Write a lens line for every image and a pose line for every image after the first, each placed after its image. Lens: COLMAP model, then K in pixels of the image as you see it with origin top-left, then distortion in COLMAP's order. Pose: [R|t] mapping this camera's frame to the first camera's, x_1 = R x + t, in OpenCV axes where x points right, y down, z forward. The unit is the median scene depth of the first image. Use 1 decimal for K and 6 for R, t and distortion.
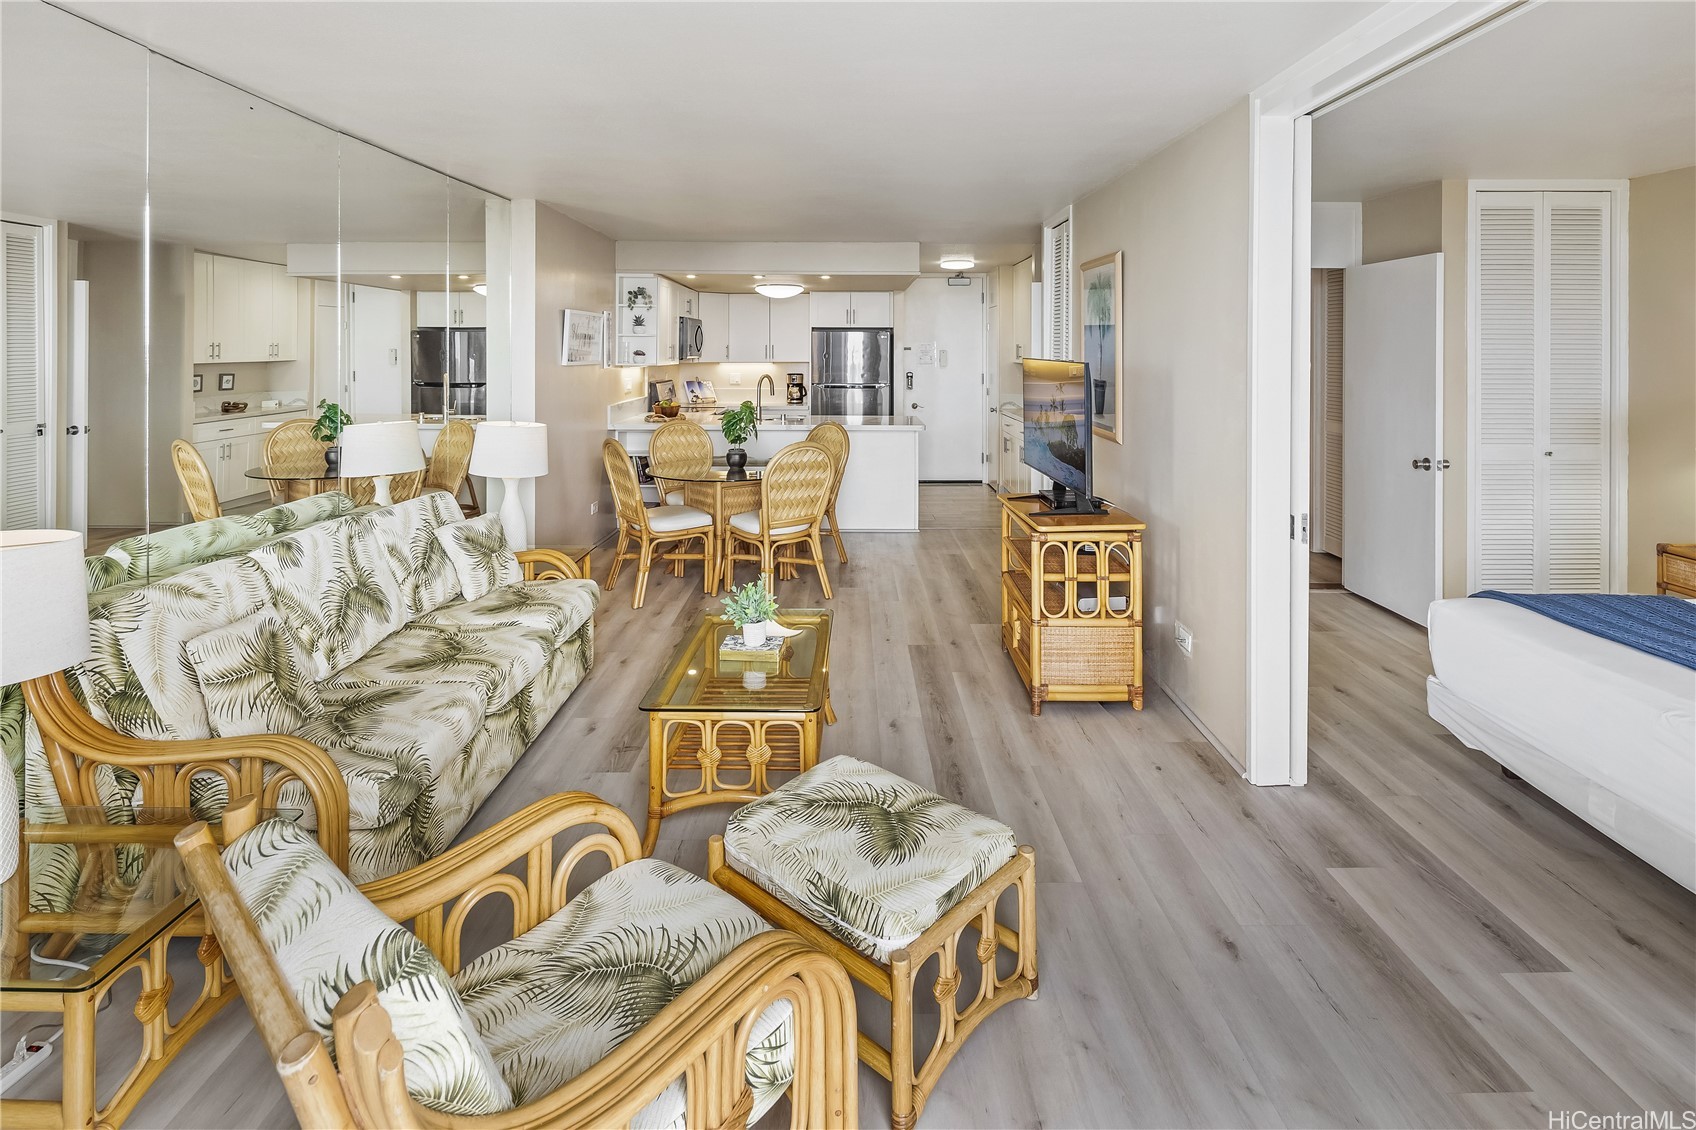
lens RADIAL K [[833.9, 0, 846.5], [0, 833.9, 350.0], [0, 0, 1]] dist [0.023200, -0.012490]
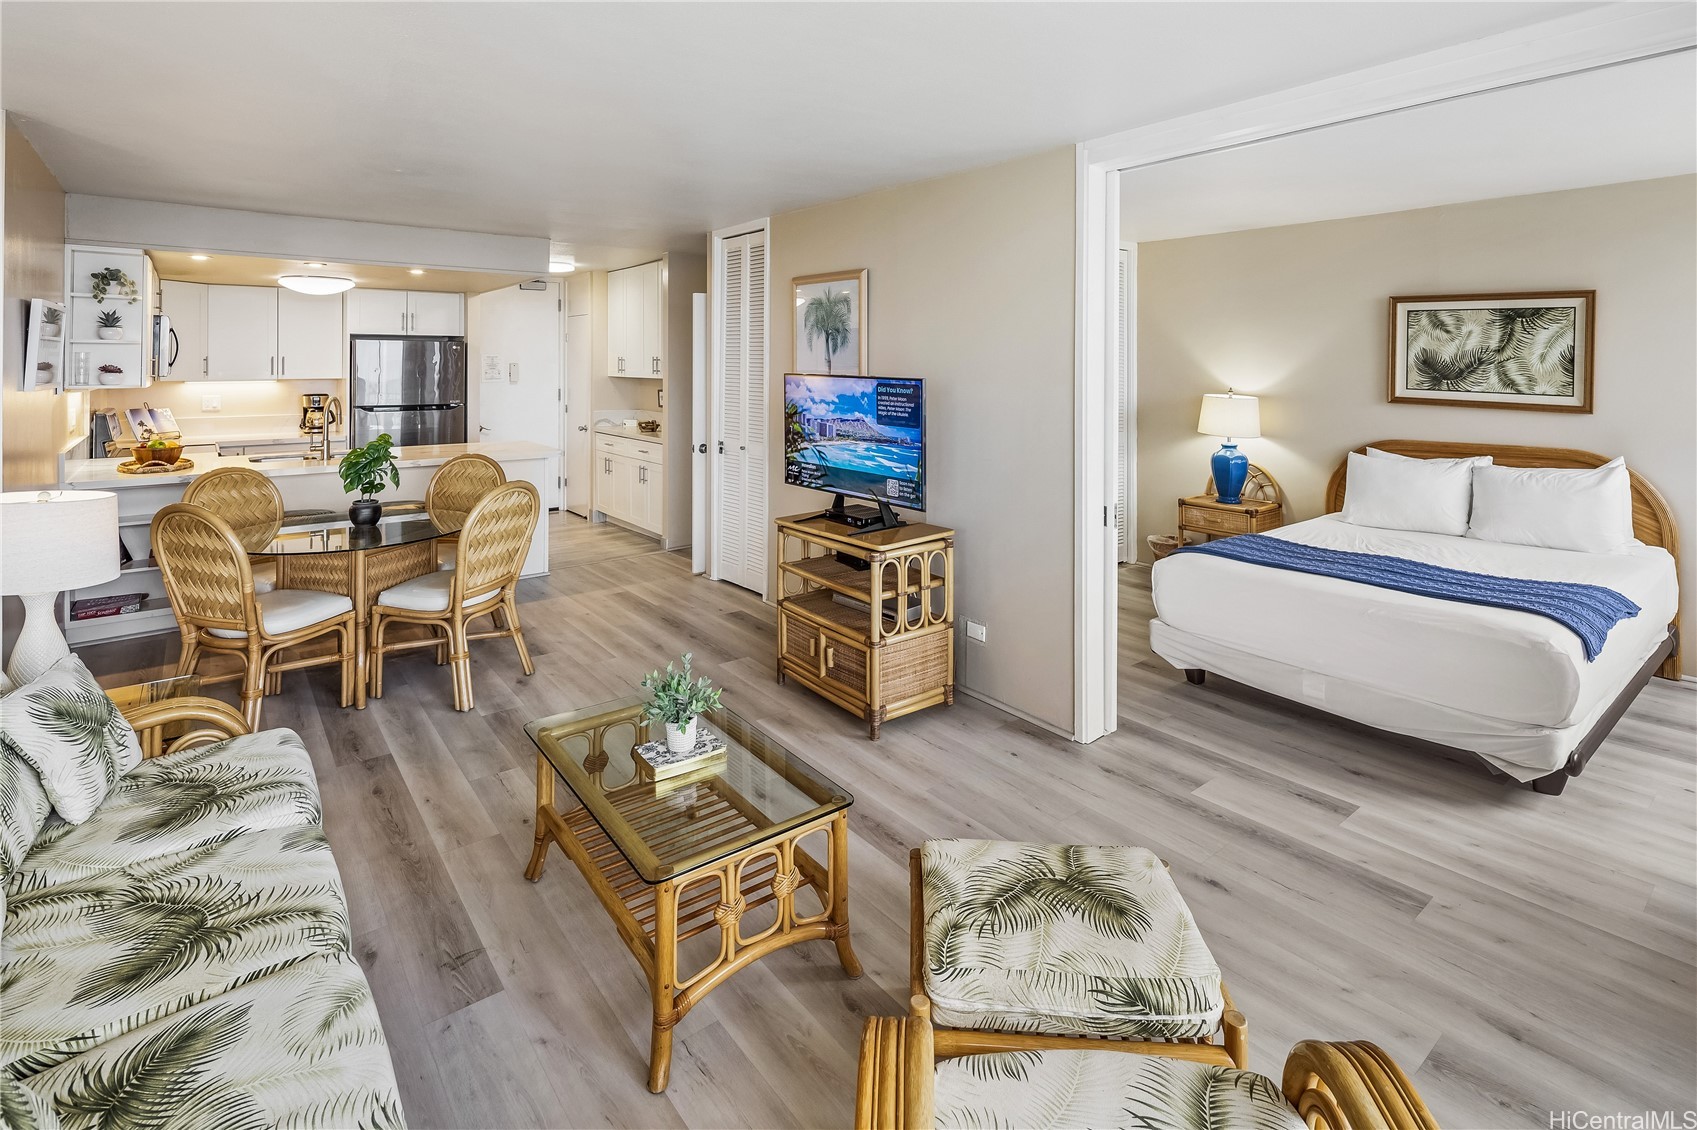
lens RADIAL K [[834.9, 0, 854.0], [0, 834.9, 353.2], [0, 0, 1]] dist [0.007597, -0.001229]
pose [[0.780811, 0.006355, 0.624735, -0.371356], [-0.001029, 0.999960, -0.008887, -0.006266], [-0.624767, 0.006296, 0.780786, 0.228612]]
